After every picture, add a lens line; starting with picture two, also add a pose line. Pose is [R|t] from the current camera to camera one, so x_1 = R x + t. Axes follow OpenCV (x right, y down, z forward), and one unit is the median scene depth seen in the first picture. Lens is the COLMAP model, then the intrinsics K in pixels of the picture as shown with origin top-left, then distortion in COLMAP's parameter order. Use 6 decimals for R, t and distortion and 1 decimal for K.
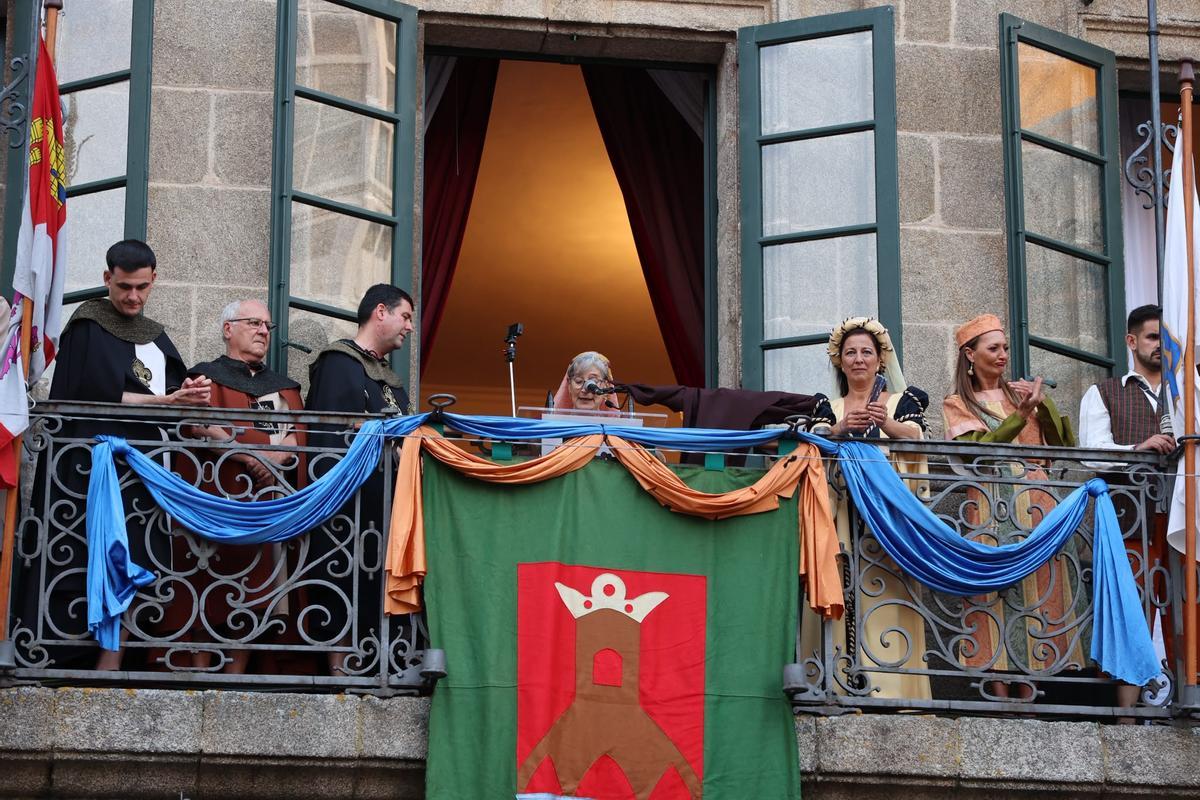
lens RADIAL K [[3643.6, 0, 610.6], [0, 3643.6, 400.9], [0, 0, 1]] dist [0.306866, 0.000000]
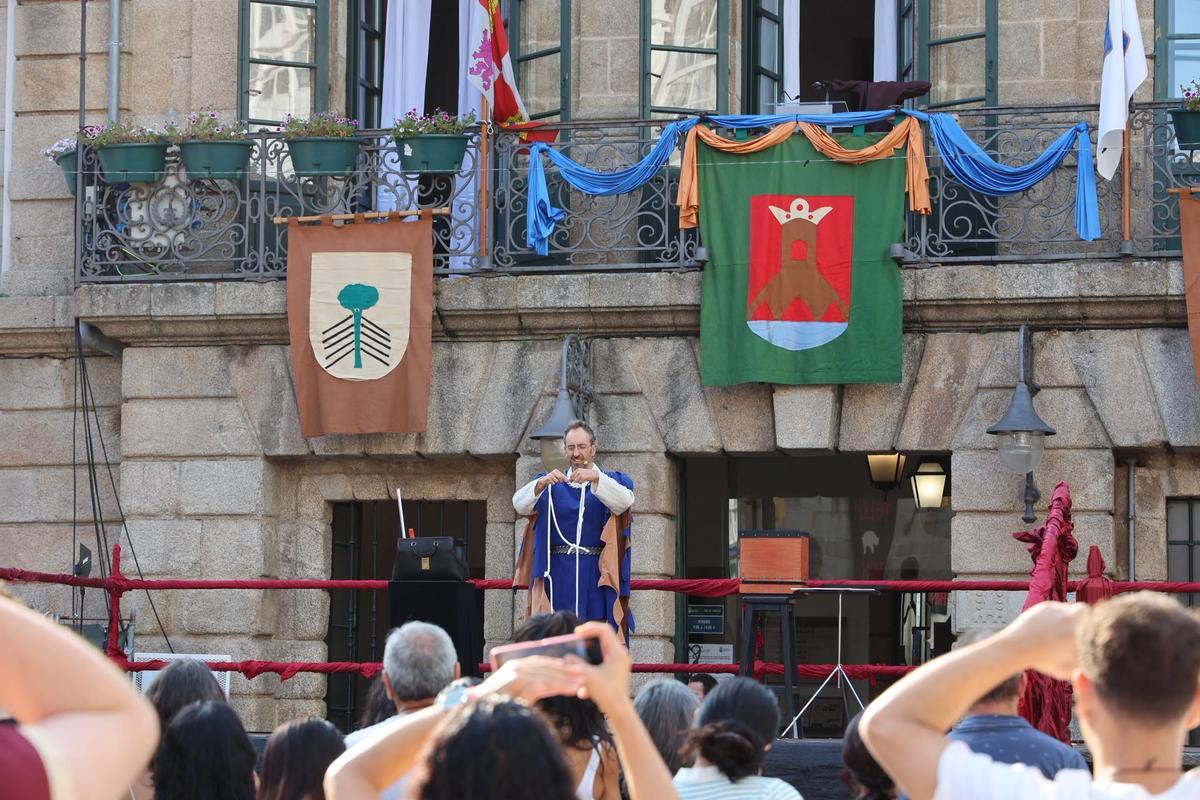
lens RADIAL K [[3643.6, 0, 571.6], [0, 3643.6, 363.8], [0, 0, 1]] dist [0.306866, 0.000000]
pose [[0.921495, -0.031407, -0.387118, 0.605873], [0.105239, 0.979629, 0.171031, -0.198561], [0.373860, -0.198344, 0.906029, -0.729082]]
